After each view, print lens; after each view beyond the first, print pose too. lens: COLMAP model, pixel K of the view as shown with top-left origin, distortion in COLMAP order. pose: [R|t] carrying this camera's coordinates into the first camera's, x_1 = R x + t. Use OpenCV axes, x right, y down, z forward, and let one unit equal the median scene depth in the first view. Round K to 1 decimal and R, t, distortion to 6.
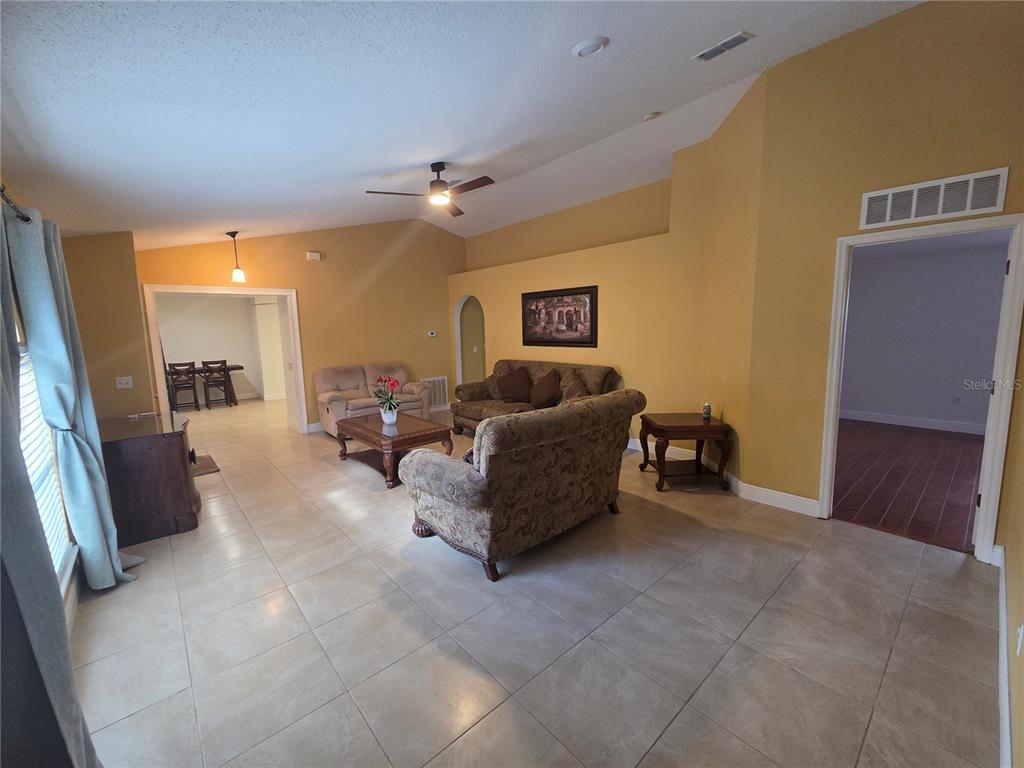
lens RADIAL K [[420.8, 0, 507.0], [0, 420.8, 383.9], [0, 0, 1]] dist [0.016830, 0.000132]
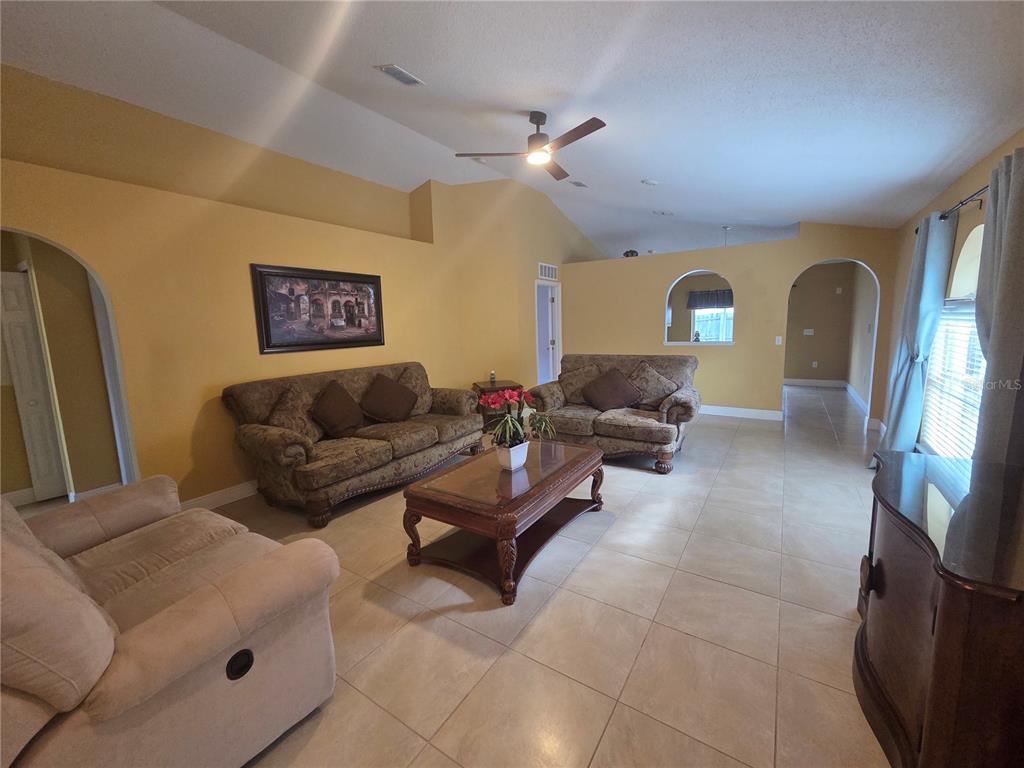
lens RADIAL K [[420.8, 0, 506.2], [0, 420.8, 381.0], [0, 0, 1]] dist [0.016830, 0.000132]
pose [[-0.262186, -0.095607, 0.960270, -0.694167], [0.173397, 0.974218, 0.144339, -0.091652], [-0.949311, 0.204351, -0.238848, 0.935888]]
